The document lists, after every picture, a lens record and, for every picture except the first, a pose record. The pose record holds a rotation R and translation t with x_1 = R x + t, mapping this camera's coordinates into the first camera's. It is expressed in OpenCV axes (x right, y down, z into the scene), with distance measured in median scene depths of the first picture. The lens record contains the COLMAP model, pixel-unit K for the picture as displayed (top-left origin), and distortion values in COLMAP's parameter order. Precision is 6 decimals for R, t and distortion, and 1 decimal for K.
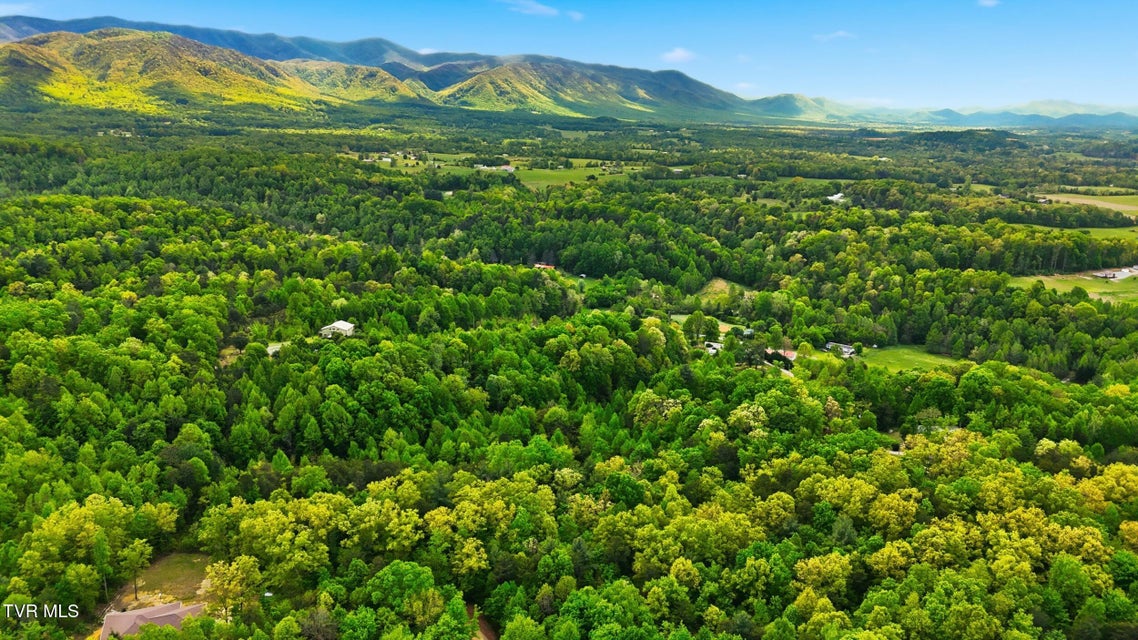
lens RADIAL K [[838.8, 0, 570.5], [0, 838.8, 318.9], [0, 0, 1]] dist [0.069616, -0.053110]
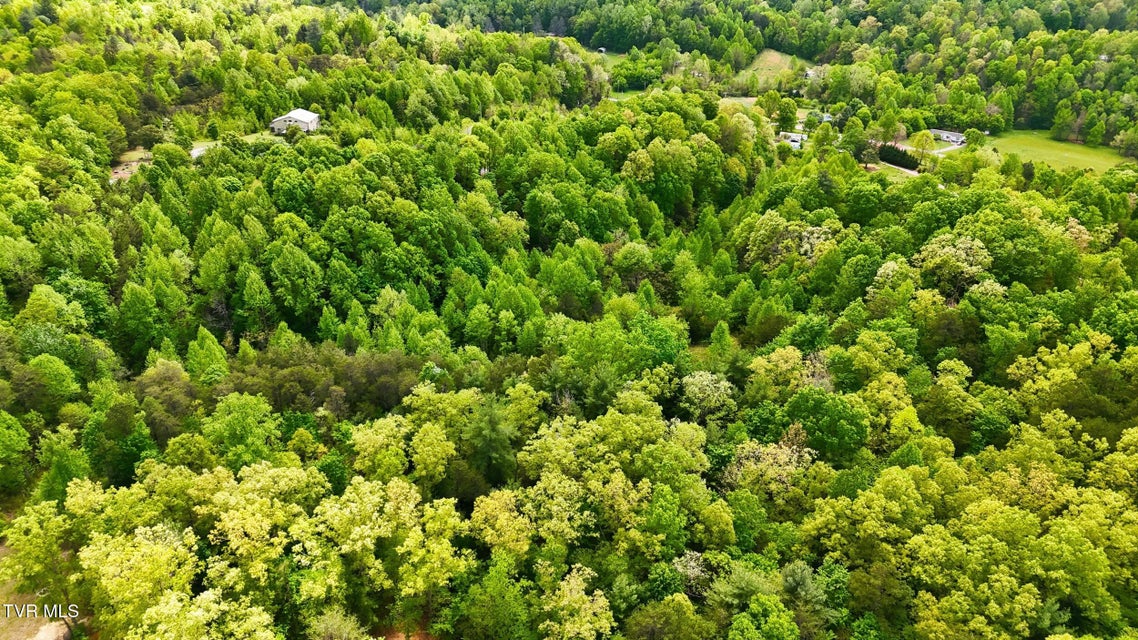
lens RADIAL K [[838.8, 0, 569.9], [0, 838.8, 325.3], [0, 0, 1]] dist [0.069616, -0.053110]
pose [[0.999772, -0.016236, 0.013868, -0.054265], [0.012252, 0.968123, 0.250174, 0.002751], [-0.017487, -0.249948, 0.968101, 0.247174]]
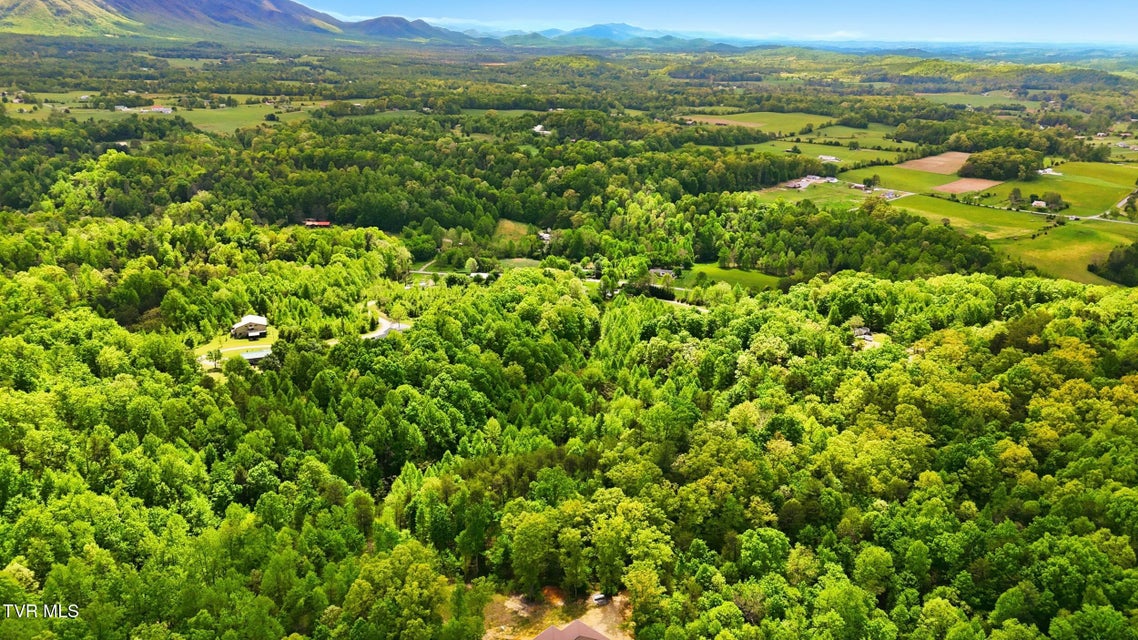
lens RADIAL K [[838.8, 0, 573.5], [0, 838.8, 324.8], [0, 0, 1]] dist [0.069616, -0.053110]
pose [[0.899063, -0.148519, 0.411859, -0.311923], [0.111008, 0.987294, 0.113701, -0.046754], [-0.423512, -0.056505, 0.904126, 0.055761]]
